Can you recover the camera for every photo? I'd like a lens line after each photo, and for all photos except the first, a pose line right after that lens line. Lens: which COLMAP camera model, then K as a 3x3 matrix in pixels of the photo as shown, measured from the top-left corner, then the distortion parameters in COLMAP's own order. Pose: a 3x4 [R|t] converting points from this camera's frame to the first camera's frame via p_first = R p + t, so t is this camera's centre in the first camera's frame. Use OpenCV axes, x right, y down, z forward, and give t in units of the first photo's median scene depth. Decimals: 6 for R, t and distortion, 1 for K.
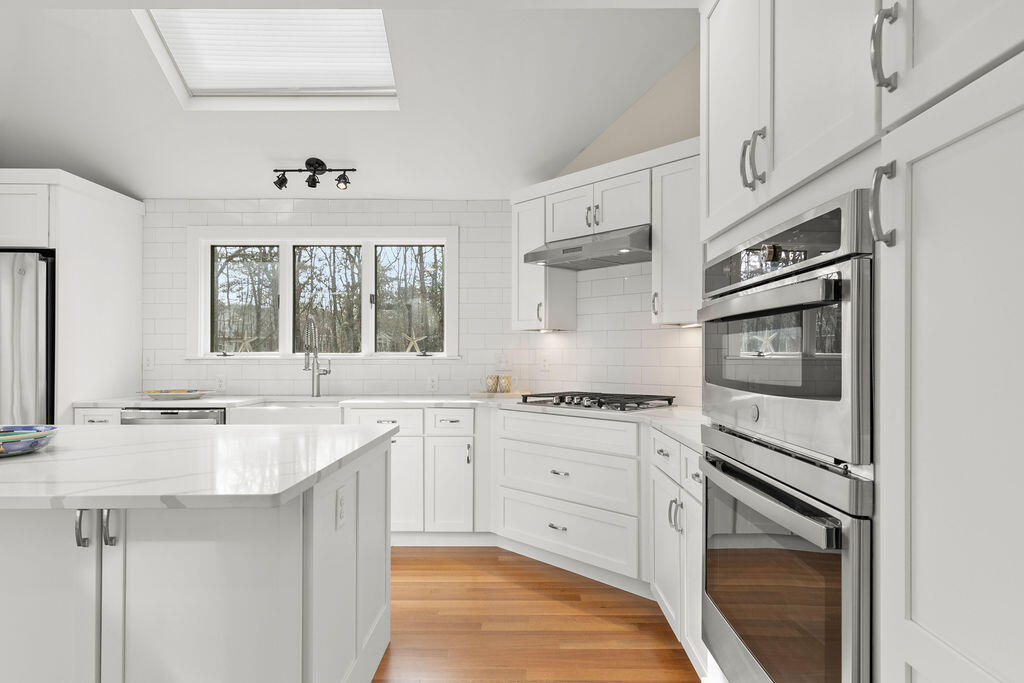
lens RADIAL K [[576.2, 0, 514.5], [0, 576.2, 351.4], [0, 0, 1]] dist [0.004599, -0.000232]
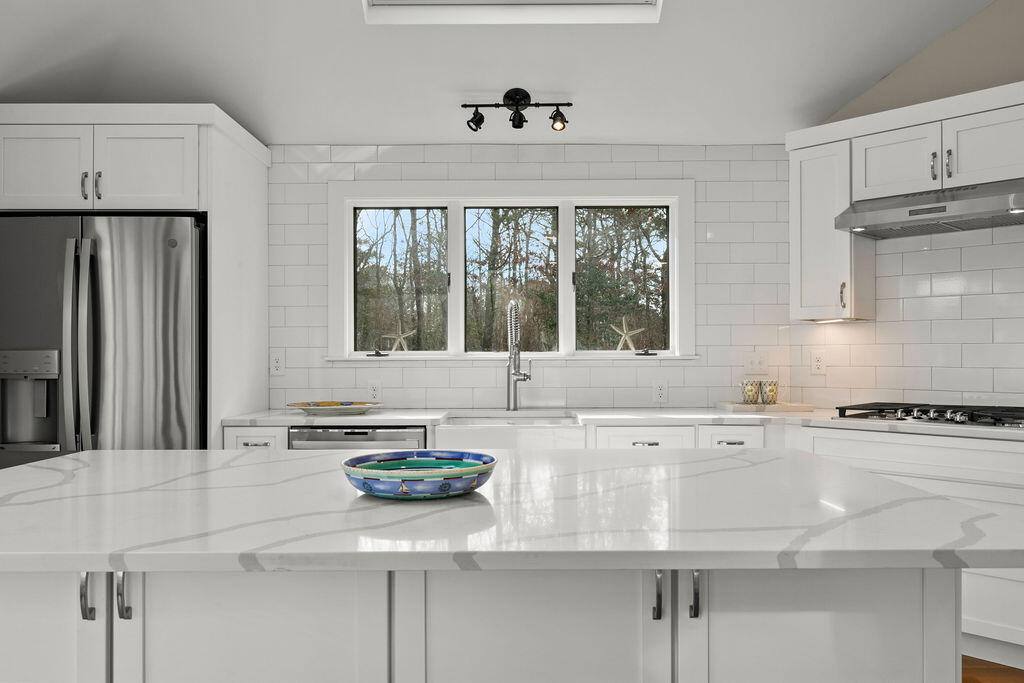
lens RADIAL K [[765.1, 0, 514.3], [0, 765.1, 348.6], [0, 0, 1]] dist [0.004822, 0.003190]
pose [[0.999976, -0.003336, 0.006122, -0.387573], [0.003338, 0.999994, -0.000371, -0.000630], [-0.006121, 0.000391, 0.999981, 0.017850]]
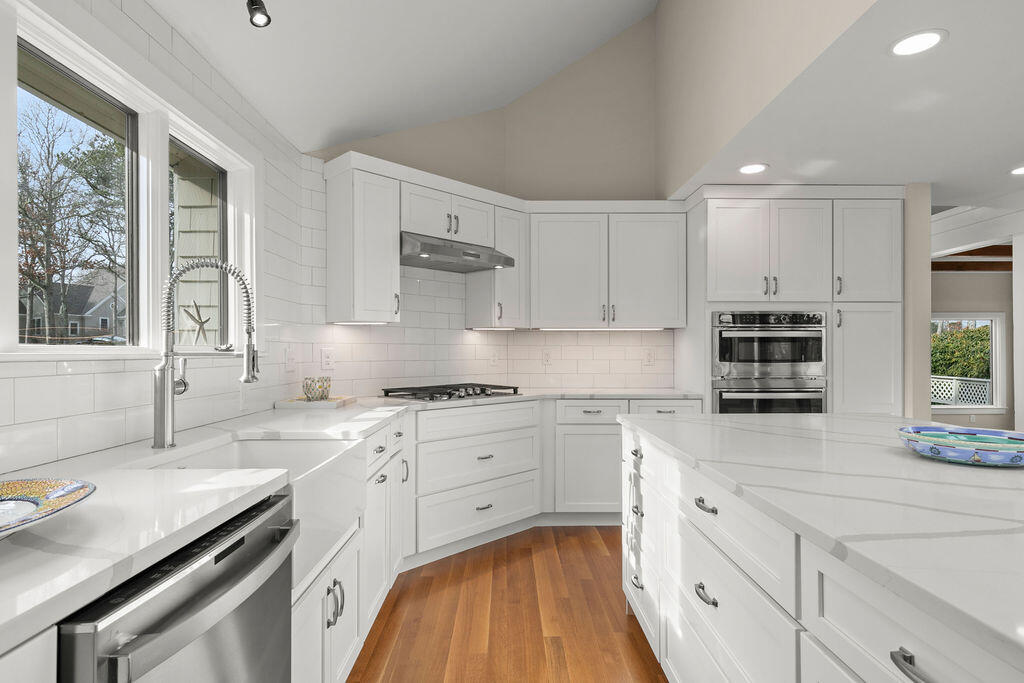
lens RADIAL K [[548.9, 0, 512.0], [0, 548.9, 341.5], [0, 0, 1]] dist [0.004071, 0.000409]
pose [[-0.021794, 0.017847, 0.999603, -0.843207], [-0.003920, 0.999831, -0.017937, 0.007516], [-0.999755, -0.004310, -0.021721, 0.838348]]
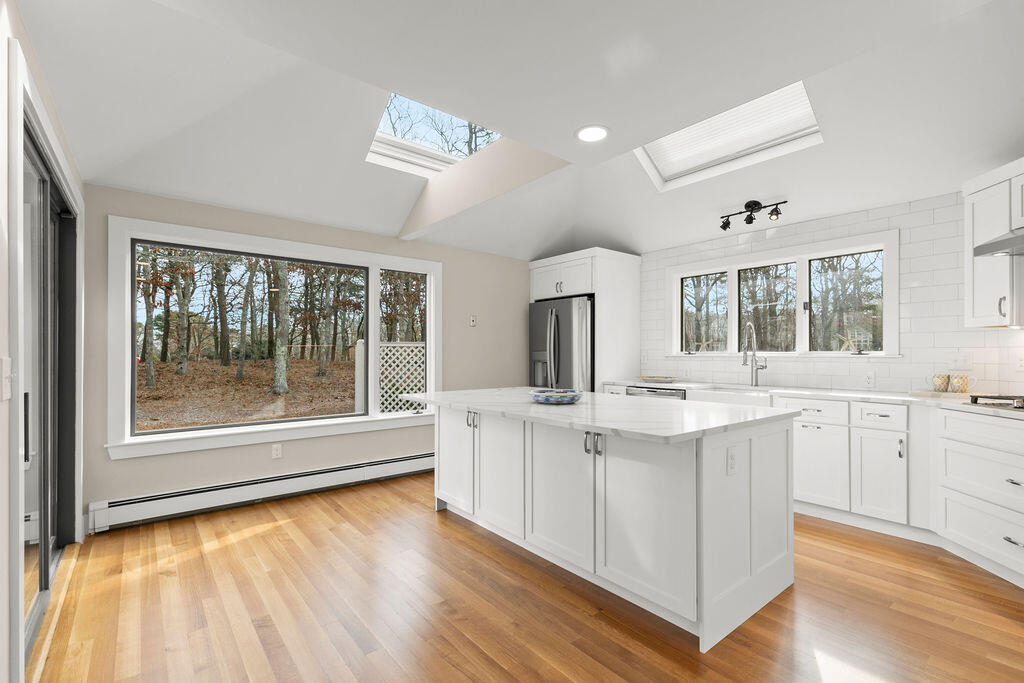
lens RADIAL K [[456.7, 0, 516.4], [0, 456.7, 351.7], [0, 0, 1]] dist [0.002383, 0.000191]
pose [[0.637587, -0.002902, -0.770373, 0.112099], [0.004064, 0.999992, -0.000403, 0.000239], [0.770368, -0.002873, 0.637593, -0.060948]]
